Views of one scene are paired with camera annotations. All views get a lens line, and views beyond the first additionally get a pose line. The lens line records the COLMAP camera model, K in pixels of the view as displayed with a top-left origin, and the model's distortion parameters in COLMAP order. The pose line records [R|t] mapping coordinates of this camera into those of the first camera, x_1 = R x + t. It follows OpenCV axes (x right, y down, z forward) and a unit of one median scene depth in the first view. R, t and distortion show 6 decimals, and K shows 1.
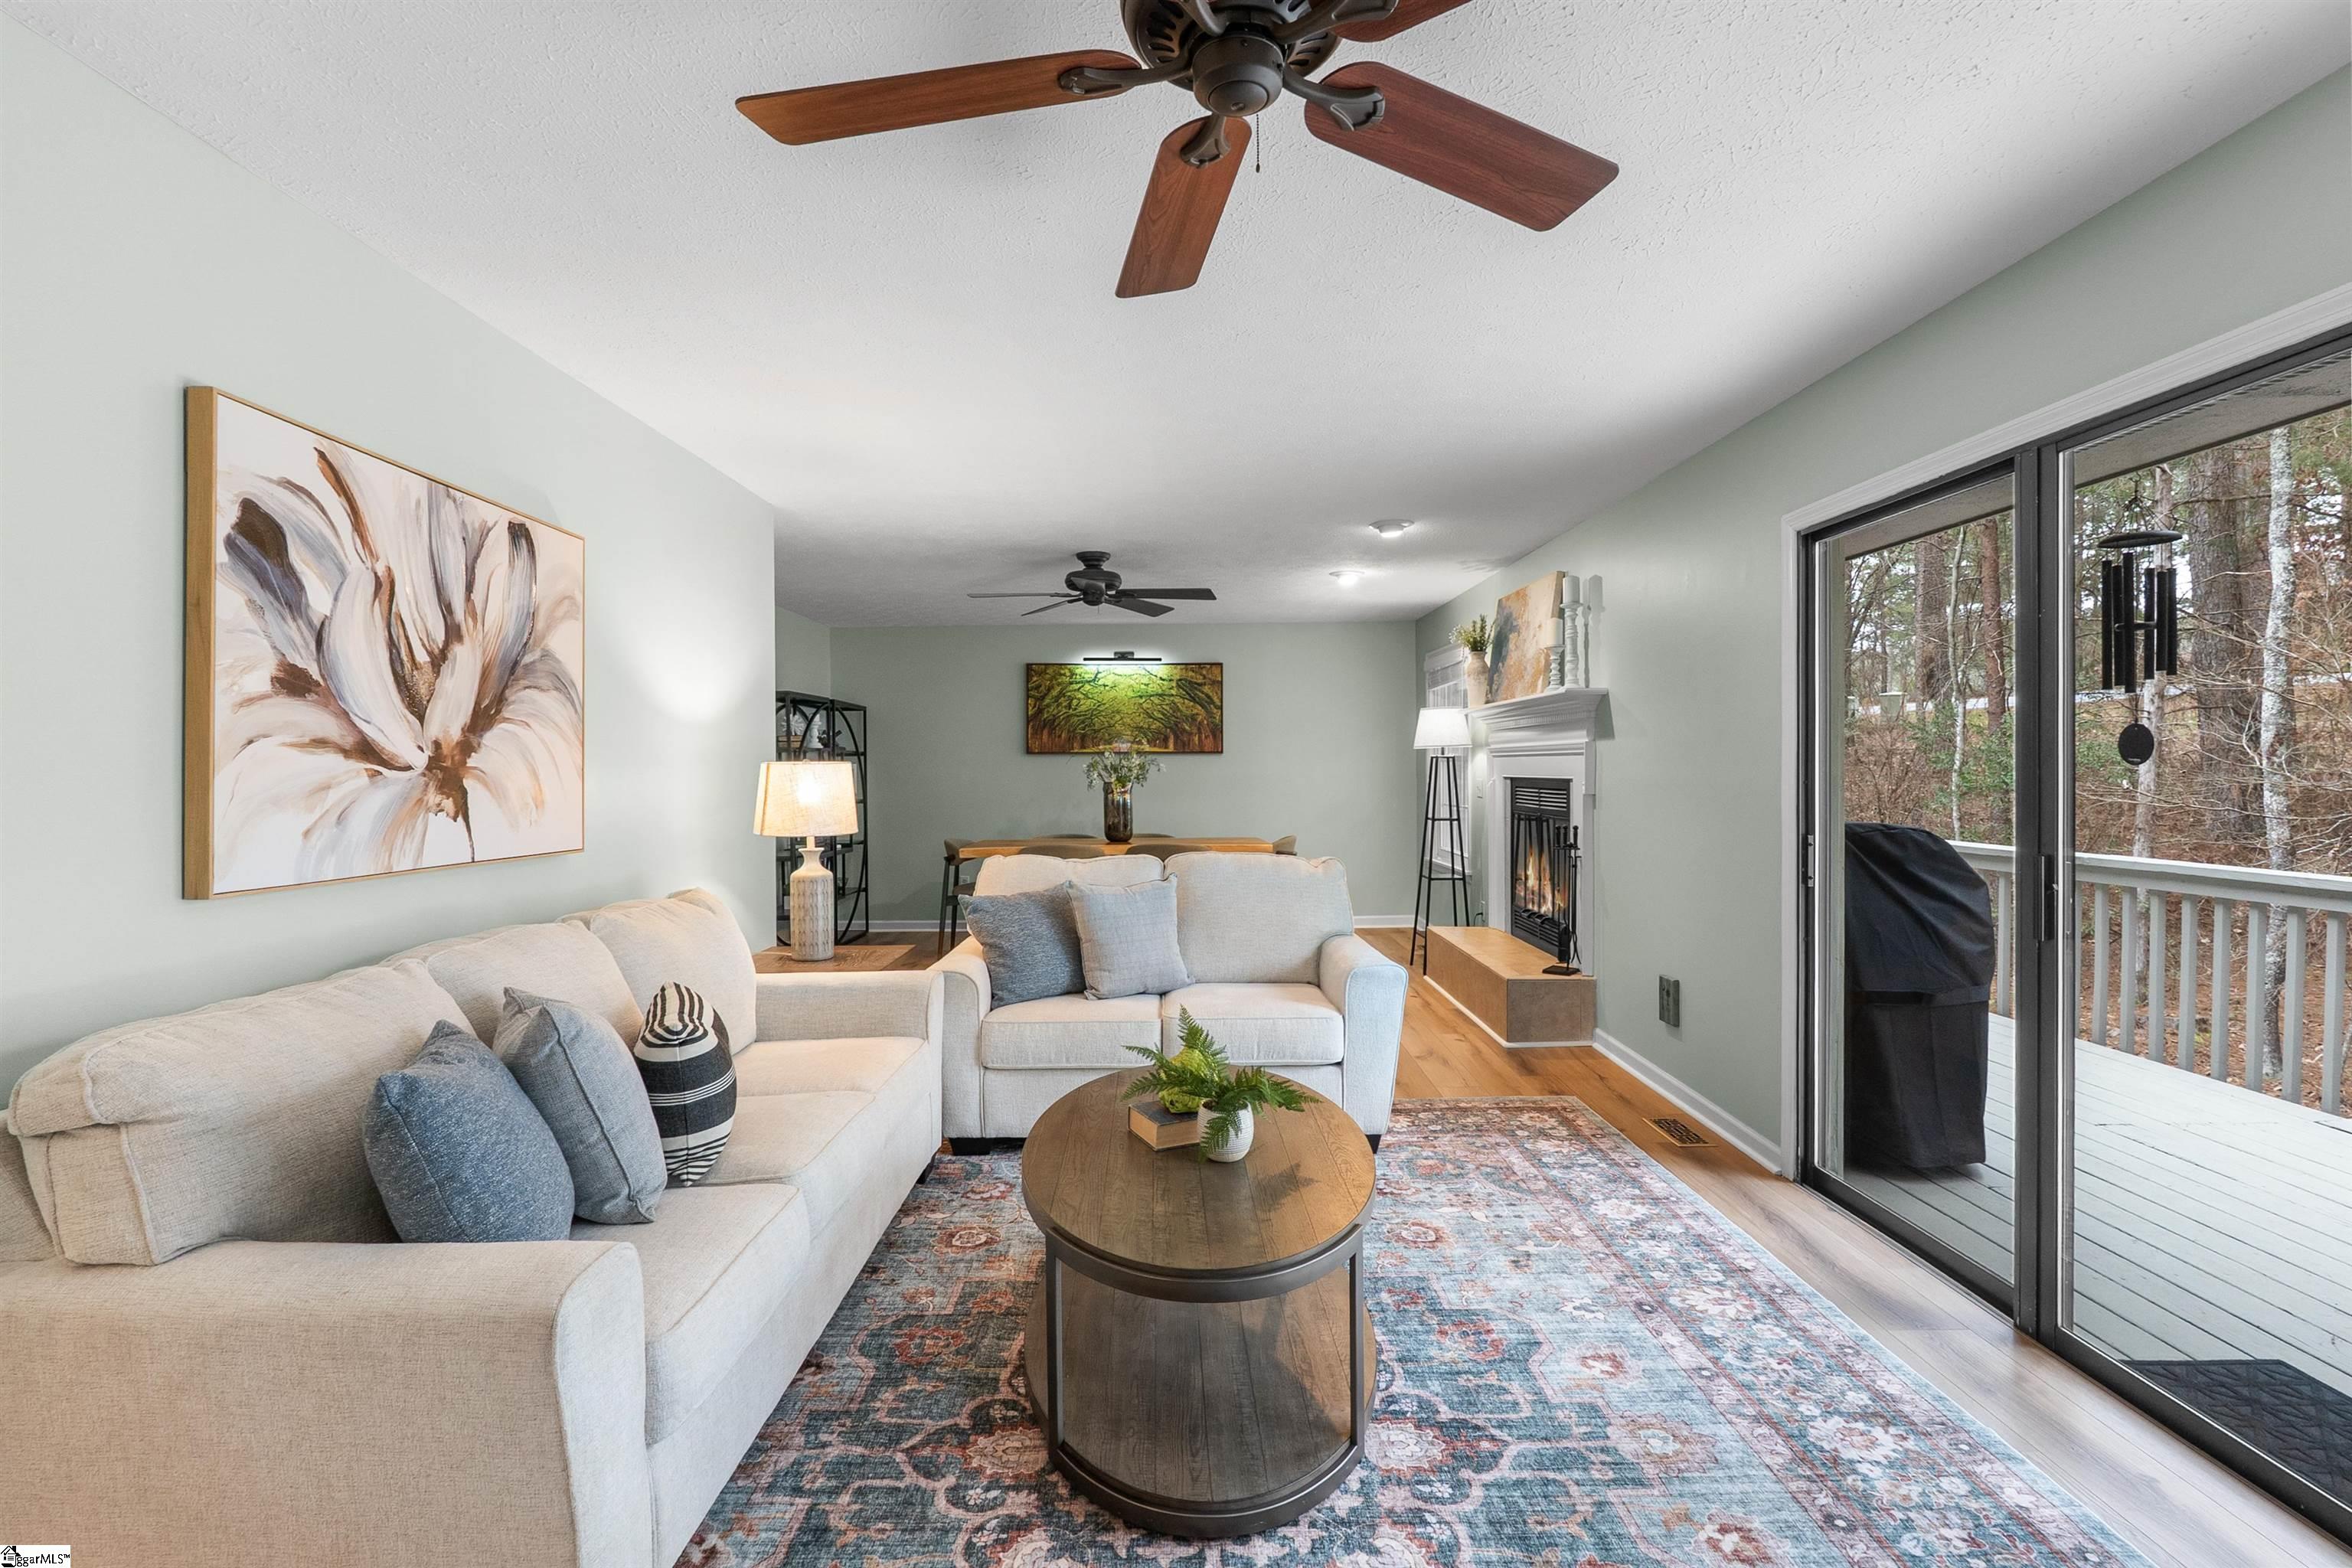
lens RADIAL K [[1082.5, 0, 1171.2], [0, 1082.5, 777.8], [0, 0, 1]] dist [-0.007445, 0.000270]
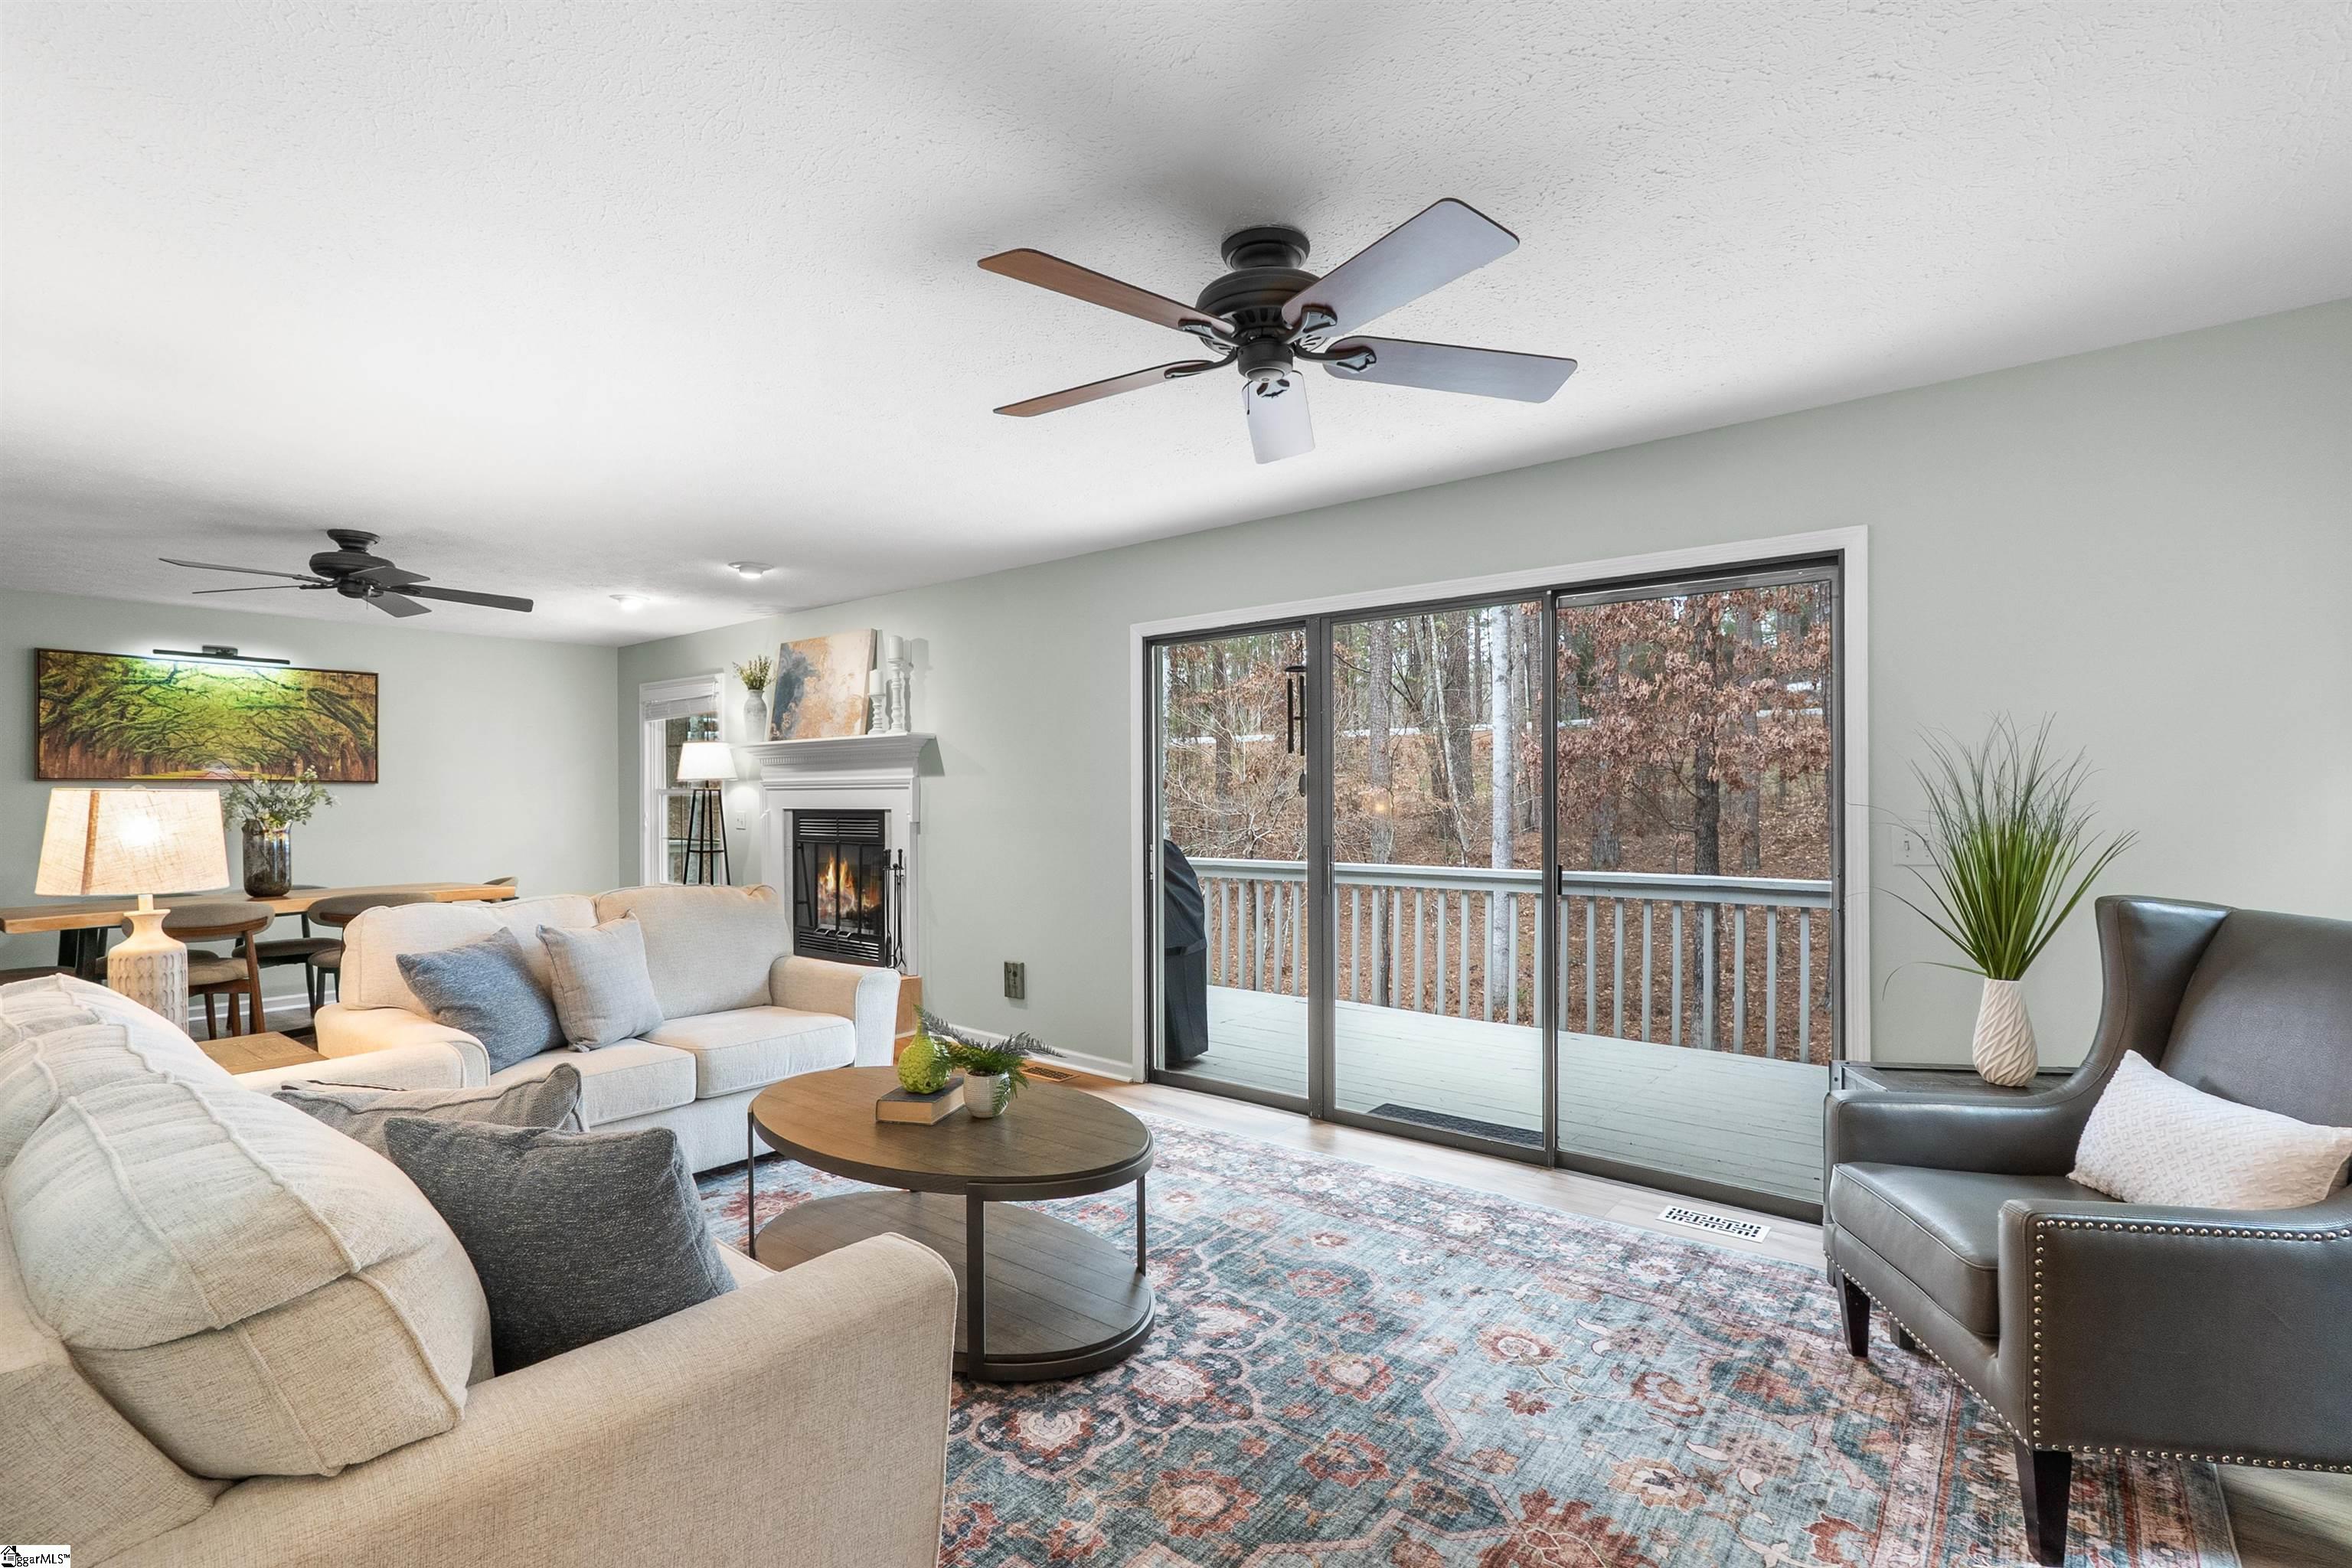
lens RADIAL K [[1082.5, 0, 1176.6], [0, 1082.5, 796.6], [0, 0, 1]] dist [-0.007445, 0.000270]
pose [[0.629473, 0.003172, 0.777016, -0.662941], [0.008987, 0.999895, -0.011362, 0.006806], [-0.776970, 0.014135, 0.629378, 0.051890]]
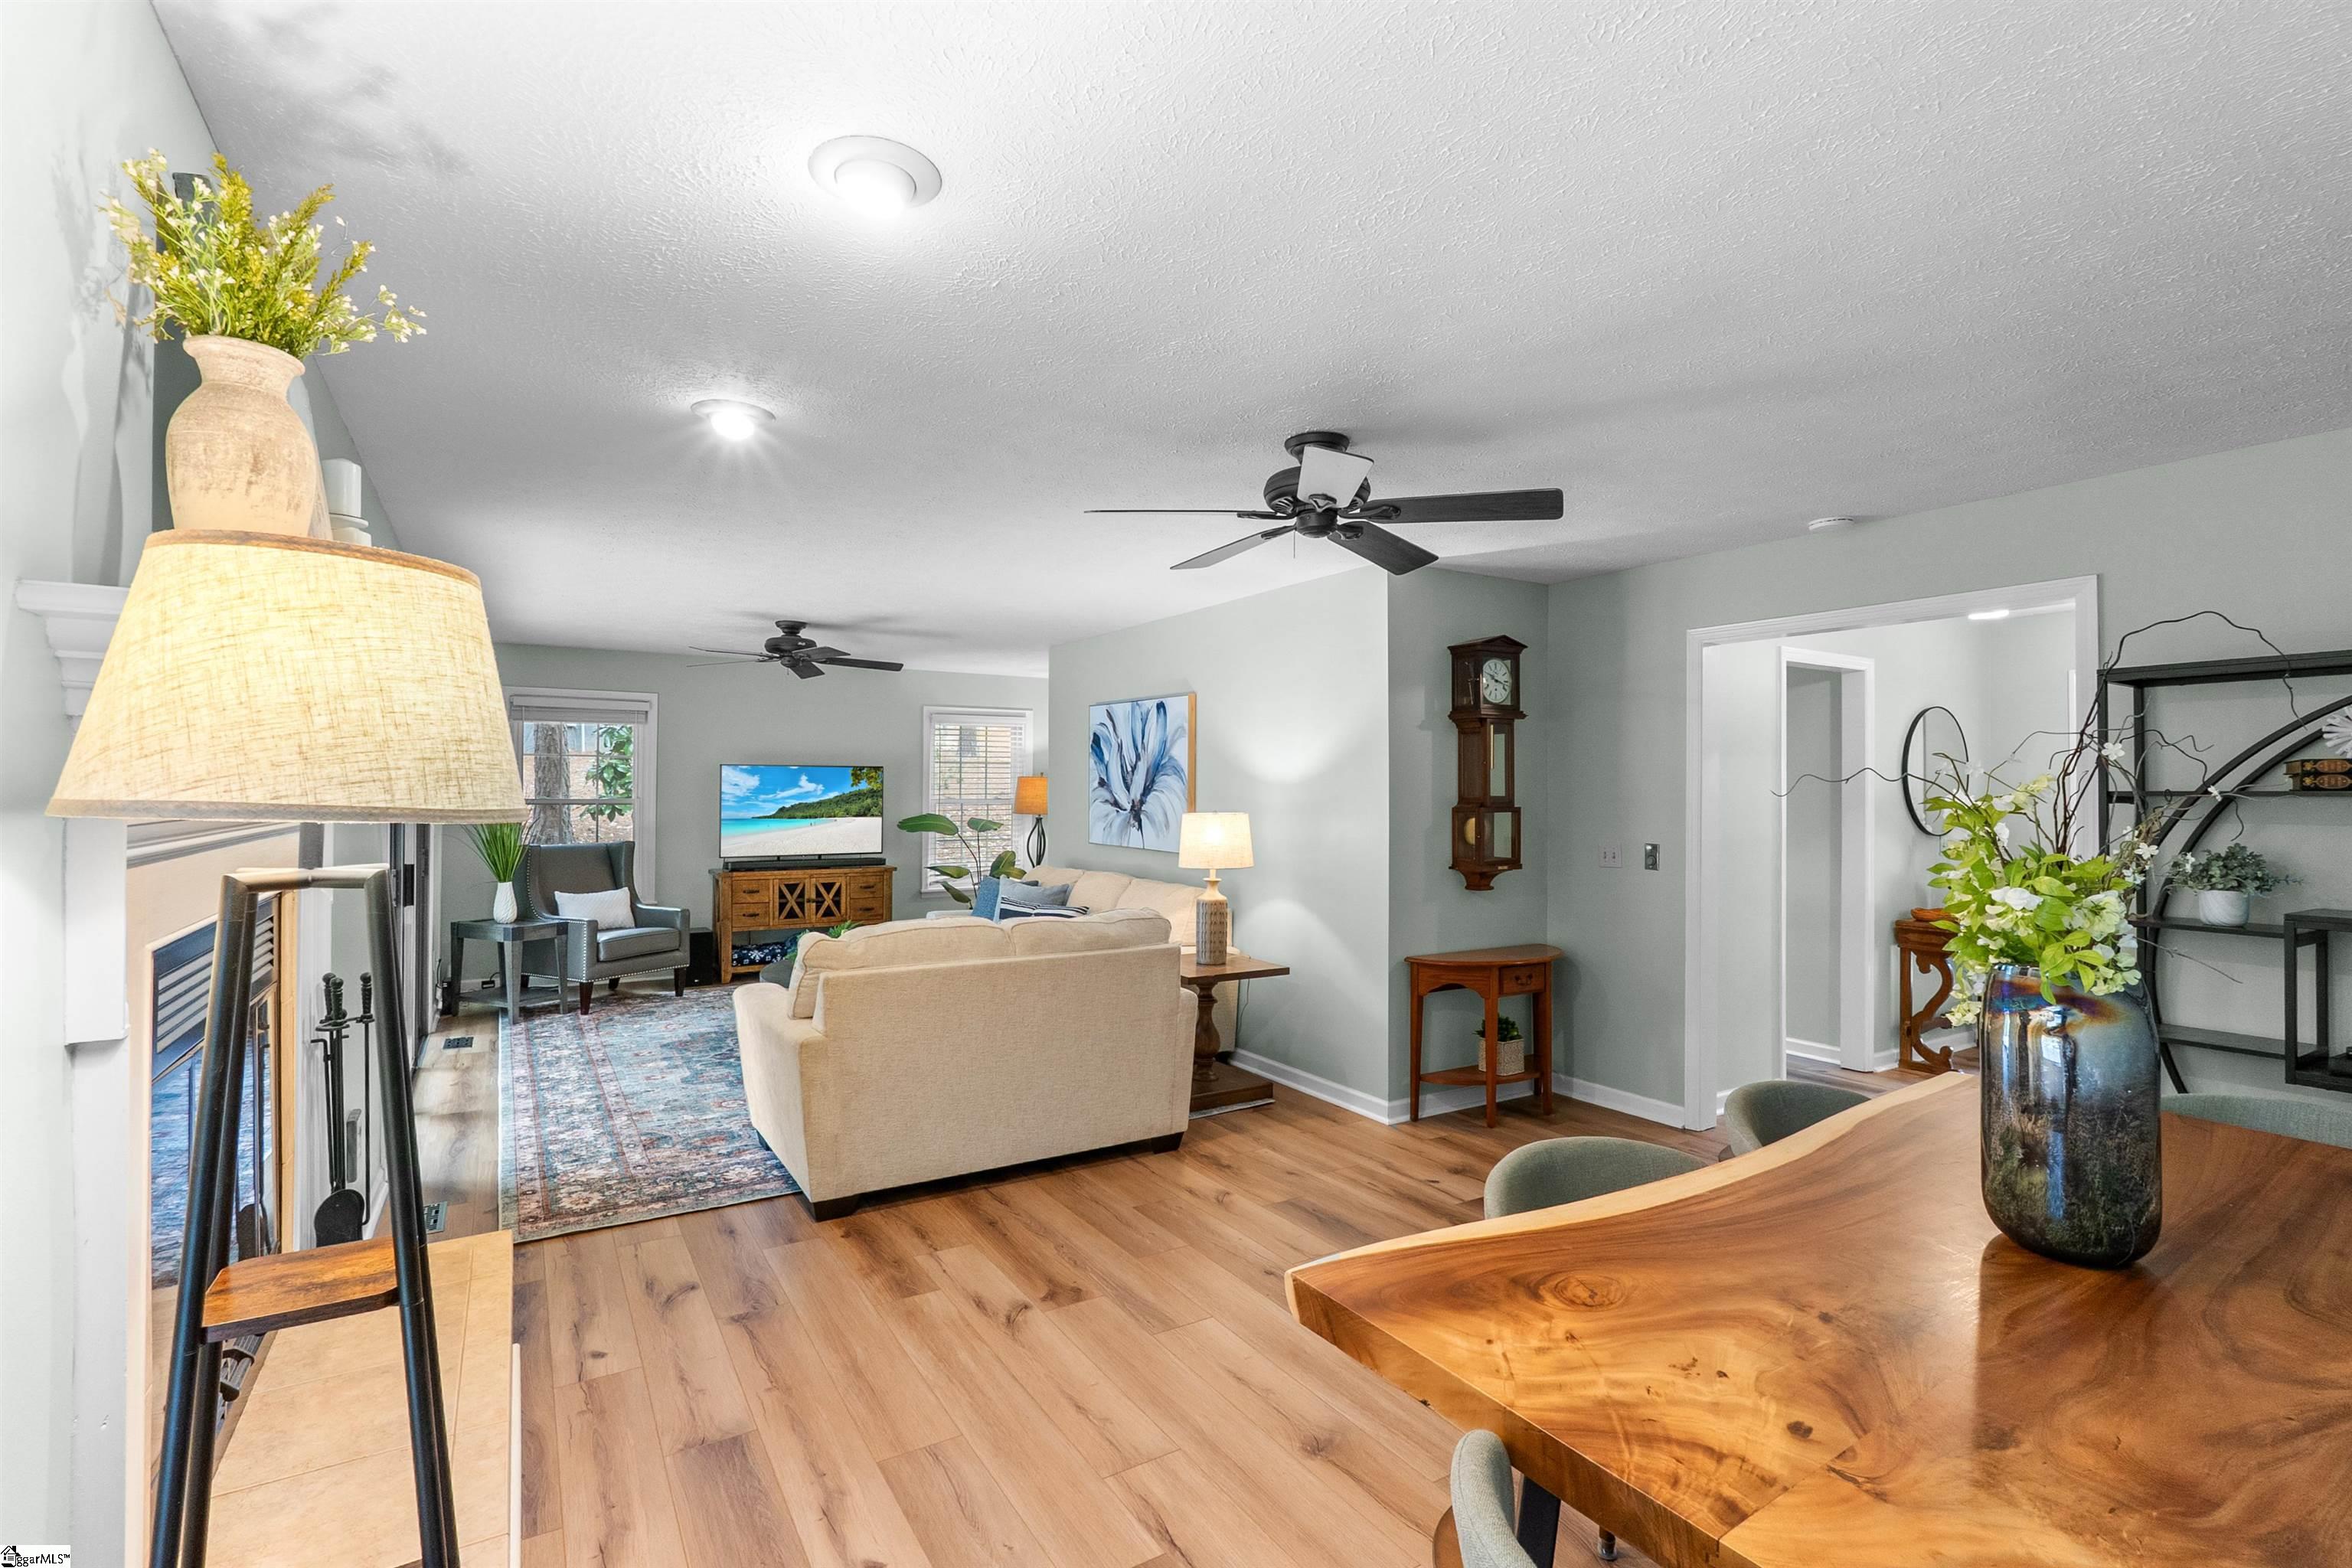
lens RADIAL K [[1082.5, 0, 1165.9], [0, 1082.5, 788.9], [0, 0, 1]] dist [-0.007445, 0.000270]
pose [[-0.853965, 0.001151, -0.520329, 0.577818], [-0.005969, 0.999910, 0.012010, -0.085604], [0.520296, 0.013362, -0.853882, 3.039554]]
